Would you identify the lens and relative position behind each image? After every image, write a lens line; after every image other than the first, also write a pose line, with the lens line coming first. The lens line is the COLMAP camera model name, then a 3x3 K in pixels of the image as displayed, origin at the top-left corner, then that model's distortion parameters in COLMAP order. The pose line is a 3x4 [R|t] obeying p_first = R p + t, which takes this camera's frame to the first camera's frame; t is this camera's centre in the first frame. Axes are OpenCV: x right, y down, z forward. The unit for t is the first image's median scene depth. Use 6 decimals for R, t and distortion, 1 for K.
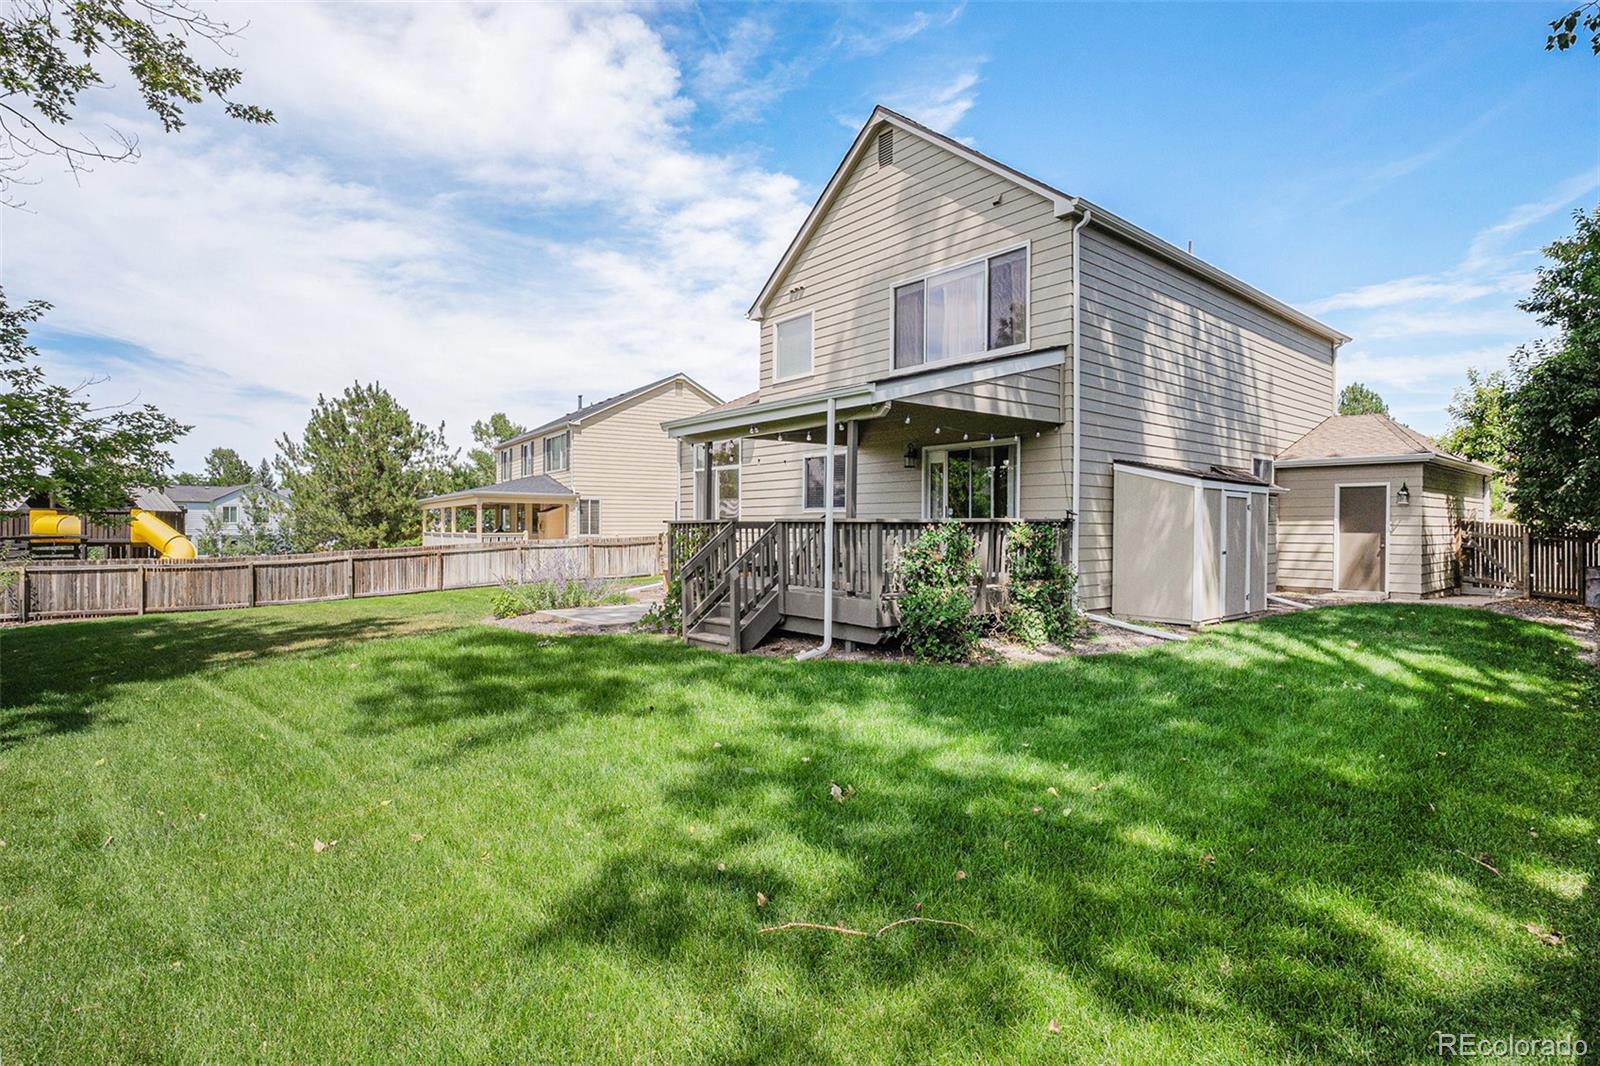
lens RADIAL K [[788.8, 0, 796.8], [0, 788.8, 519.3], [0, 0, 1]] dist [-0.044802, 0.008964]
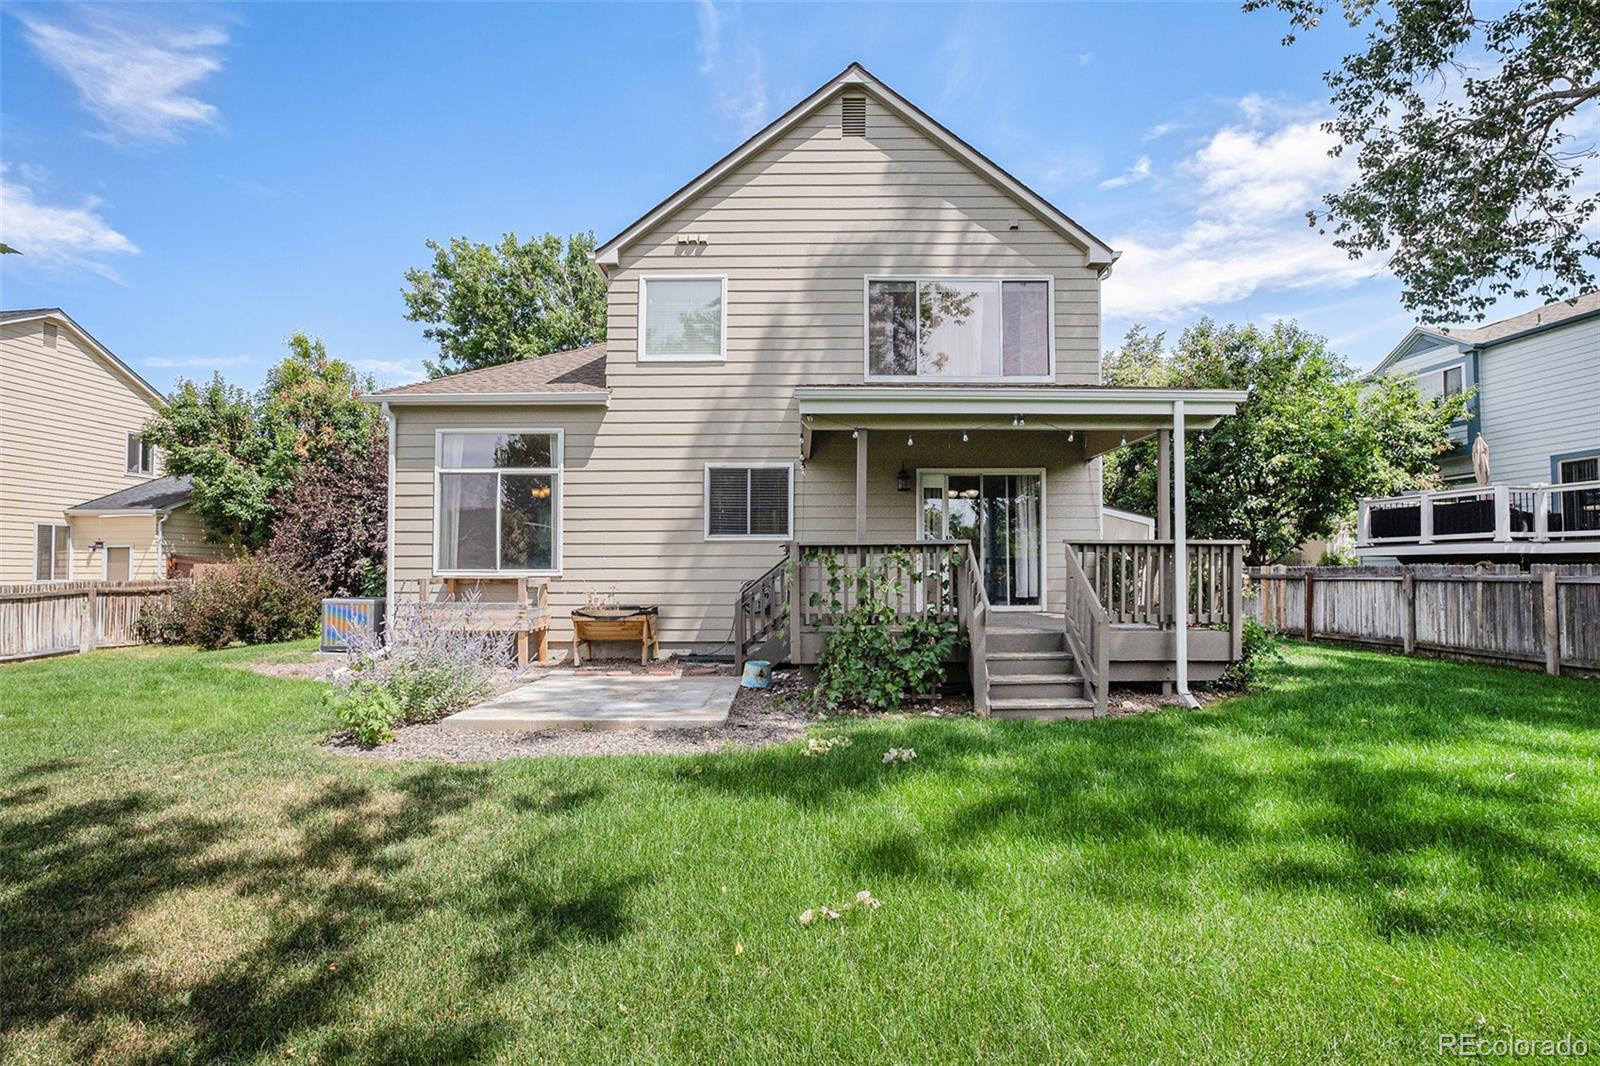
lens RADIAL K [[804.3, 0, 800.3], [0, 804.3, 556.5], [0, 0, 1]] dist [-0.046296, 0.009504]
pose [[0.634084, 0.019828, 0.773010, -0.528405], [-0.003865, 0.999740, -0.022472, 0.023485], [-0.773254, 0.011262, 0.633996, 0.453679]]
